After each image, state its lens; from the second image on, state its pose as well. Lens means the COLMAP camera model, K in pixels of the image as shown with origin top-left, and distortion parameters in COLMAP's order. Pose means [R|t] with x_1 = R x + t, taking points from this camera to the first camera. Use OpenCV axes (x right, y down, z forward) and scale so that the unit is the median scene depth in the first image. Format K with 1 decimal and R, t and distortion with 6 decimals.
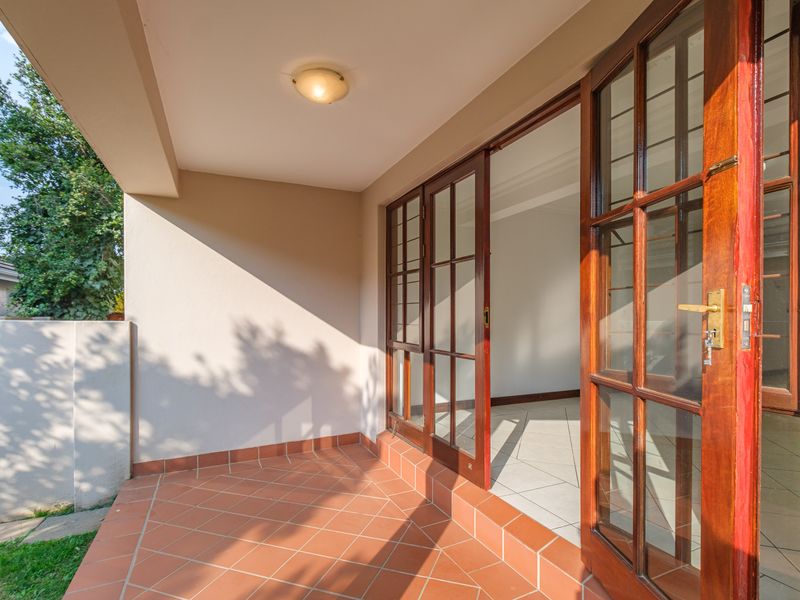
lens RADIAL K [[399.1, 0, 410.7], [0, 399.1, 318.2], [0, 0, 1]] dist [-0.008640, -0.002022]
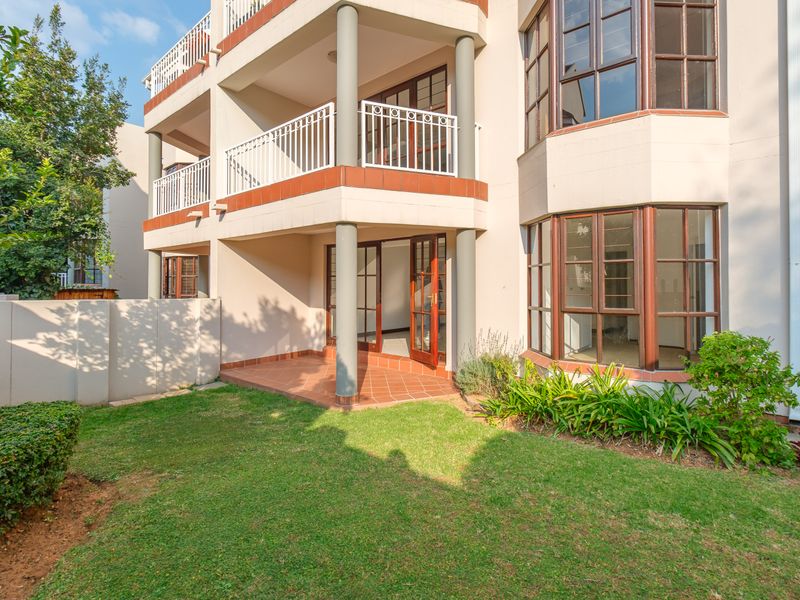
lens RADIAL K [[399.1, 0, 401.8], [0, 399.1, 292.7], [0, 0, 1]] dist [-0.008640, -0.002022]
pose [[0.914289, -0.011216, 0.404908, -0.610269], [0.002231, 0.999741, 0.022655, -0.063138], [-0.405057, -0.019810, 0.914077, -1.262784]]
